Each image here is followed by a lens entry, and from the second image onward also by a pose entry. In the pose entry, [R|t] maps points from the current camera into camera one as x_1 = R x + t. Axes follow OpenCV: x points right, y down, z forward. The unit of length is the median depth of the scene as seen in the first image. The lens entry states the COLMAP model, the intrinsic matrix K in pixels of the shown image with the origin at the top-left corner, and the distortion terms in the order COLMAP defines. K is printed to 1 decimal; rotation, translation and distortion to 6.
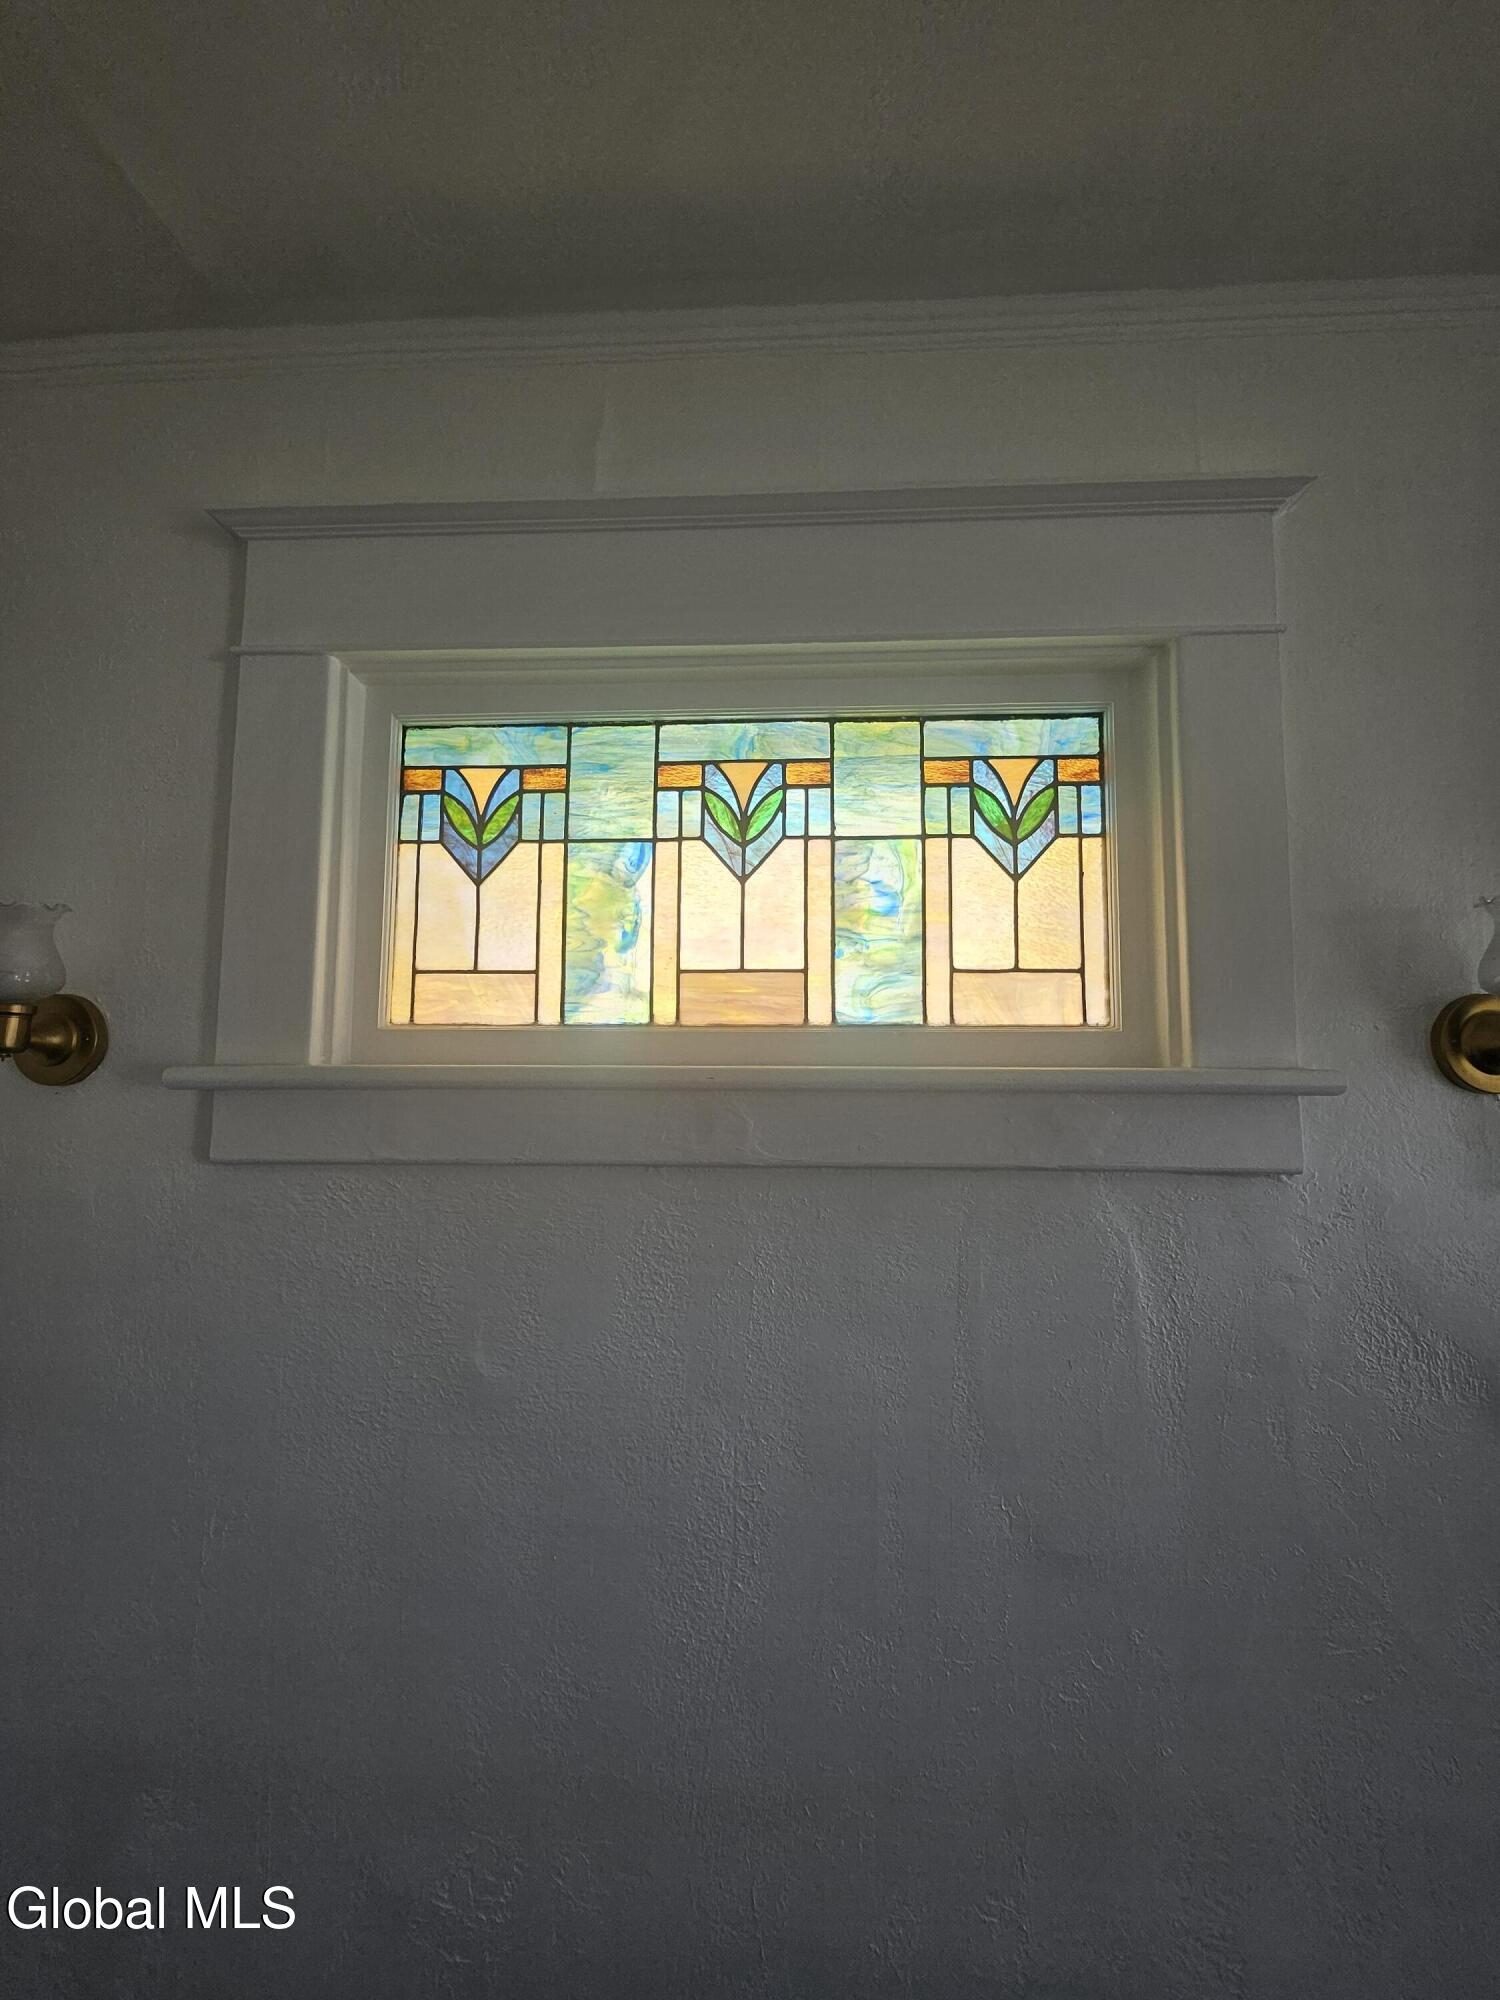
lens RADIAL K [[792.7, 0, 737.6], [0, 792.7, 1008.8], [0, 0, 1]] dist [0.010314, 0.000836]
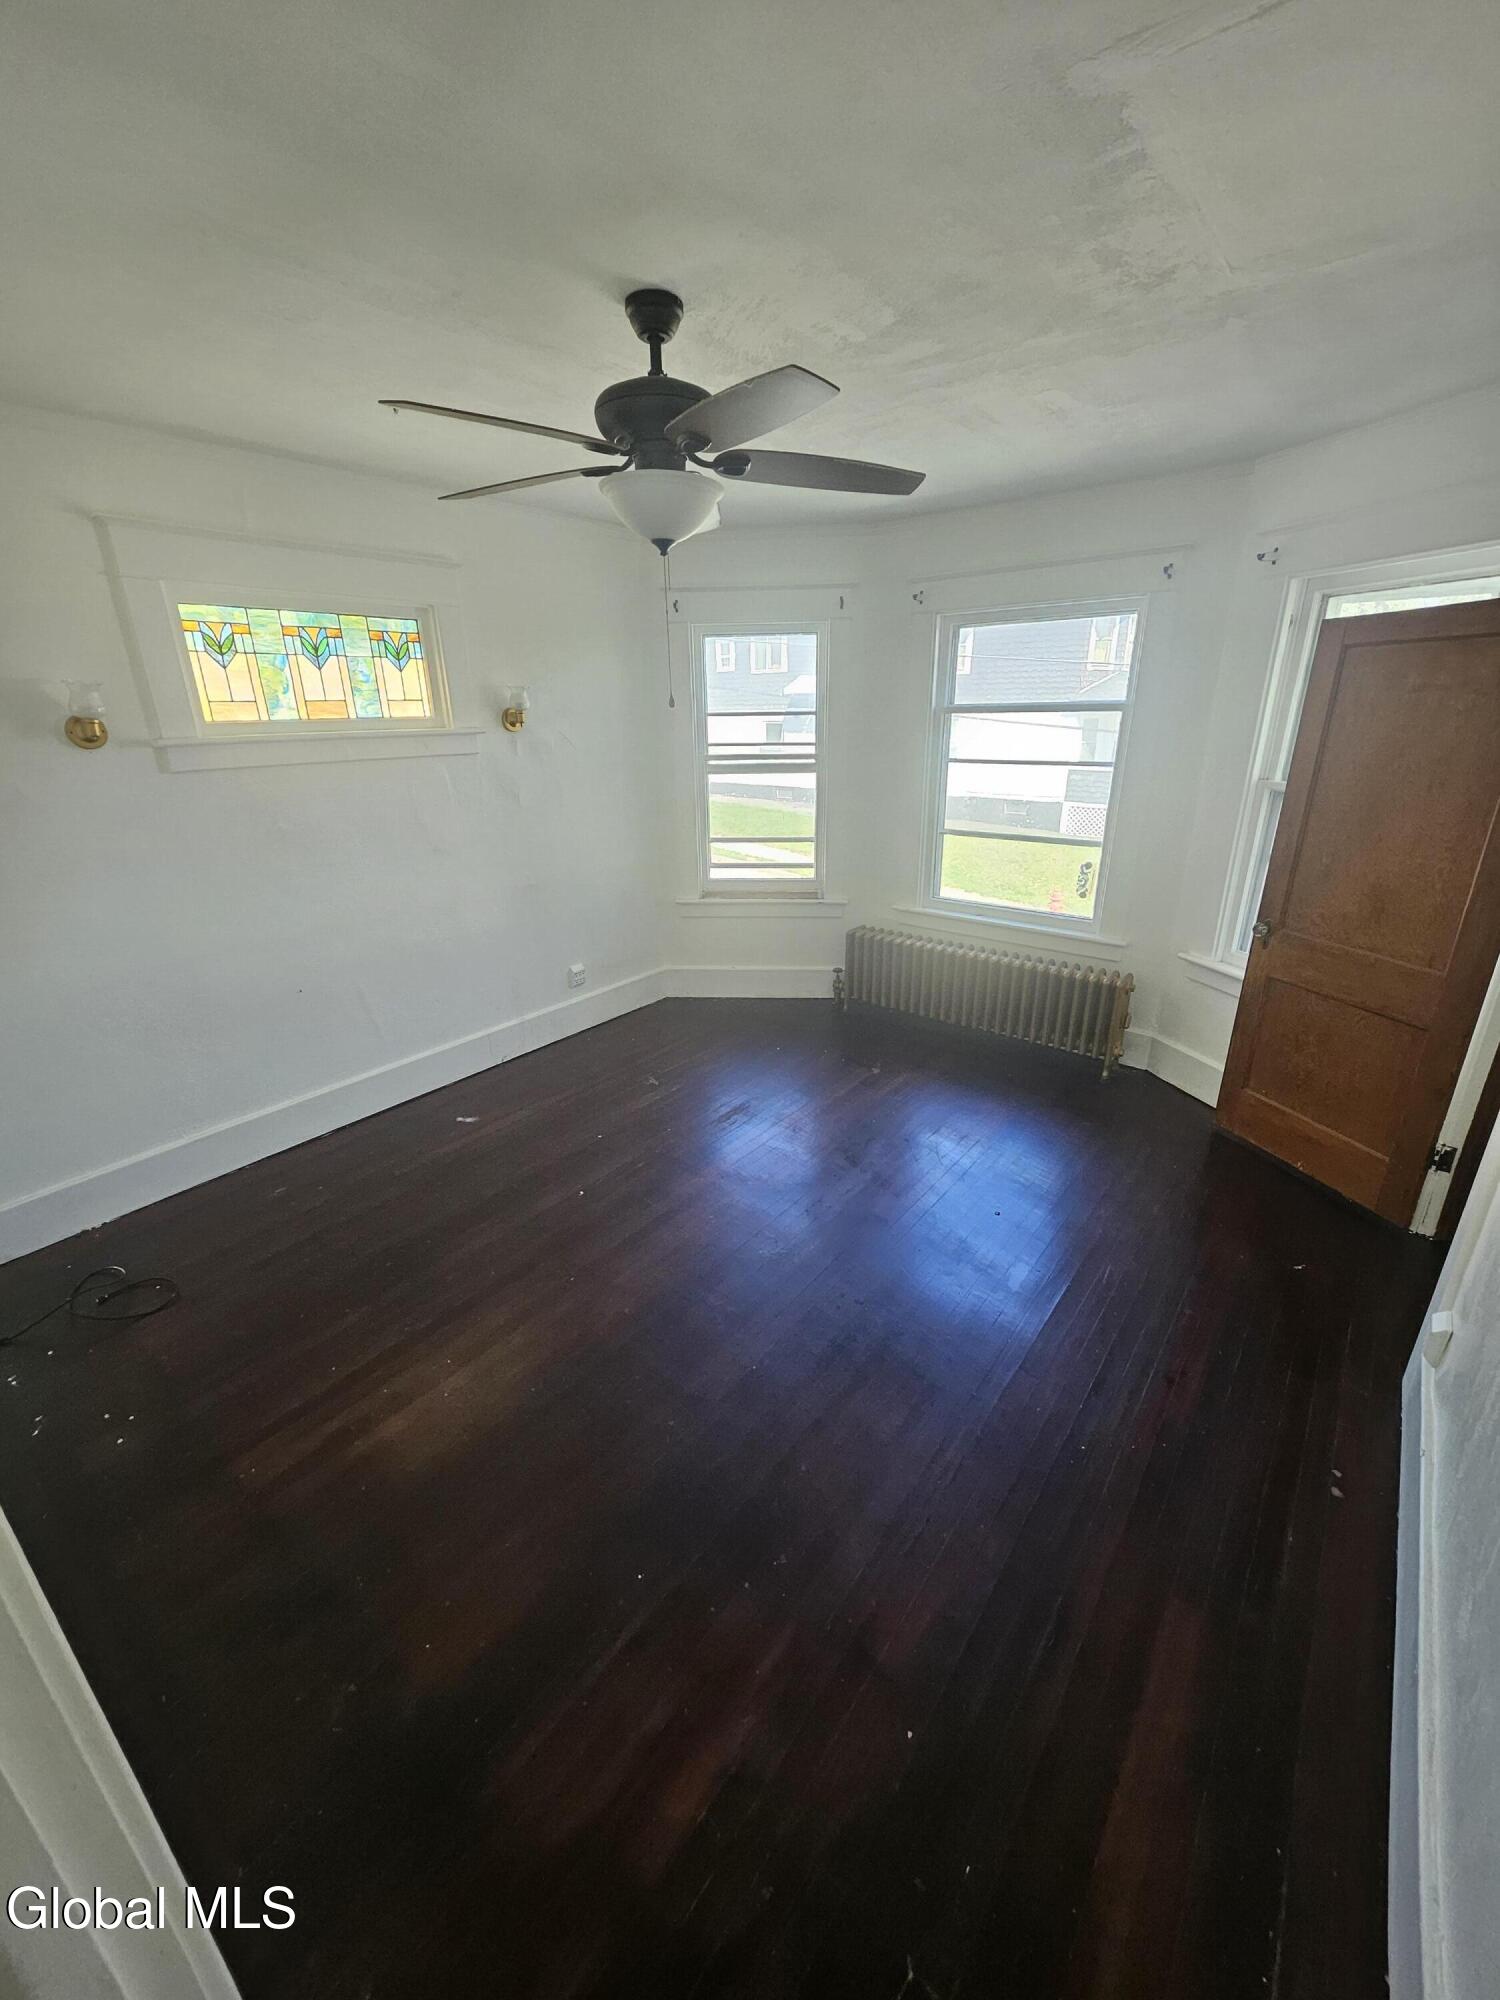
lens RADIAL K [[792.7, 0, 744.0], [0, 792.7, 1004.9], [0, 0, 1]] dist [0.010314, 0.000836]
pose [[0.601761, -0.297277, 0.741289, -1.727452], [-0.040717, 0.915522, 0.400202, -0.279699], [-0.797637, -0.271009, 0.538822, -2.419812]]
